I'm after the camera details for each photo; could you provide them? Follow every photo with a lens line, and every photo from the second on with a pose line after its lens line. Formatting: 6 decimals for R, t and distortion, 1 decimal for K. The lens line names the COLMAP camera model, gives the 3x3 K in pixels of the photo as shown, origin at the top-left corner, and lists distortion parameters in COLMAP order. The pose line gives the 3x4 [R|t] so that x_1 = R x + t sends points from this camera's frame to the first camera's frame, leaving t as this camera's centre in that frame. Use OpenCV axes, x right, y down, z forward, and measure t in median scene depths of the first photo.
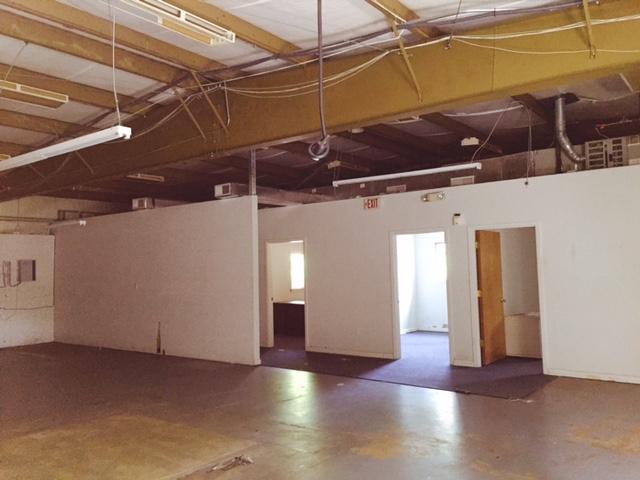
lens RADIAL K [[549.1, 0, 320.5], [0, 549.1, 242.3], [0, 0, 1]] dist [0.035364, -0.002475]
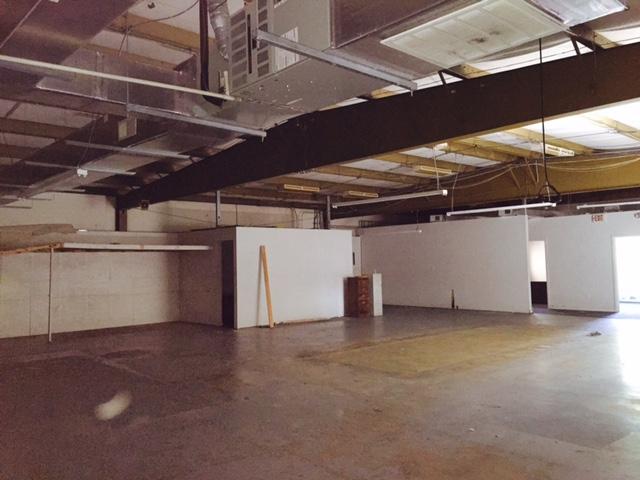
lens RADIAL K [[549.1, 0, 319.5], [0, 549.1, 236.0], [0, 0, 1]] dist [0.035364, -0.002475]
pose [[0.981729, -0.004595, -0.190229, -0.399952], [0.004099, 0.999987, -0.002999, -0.014807], [0.190240, 0.002164, 0.981735, -0.770638]]
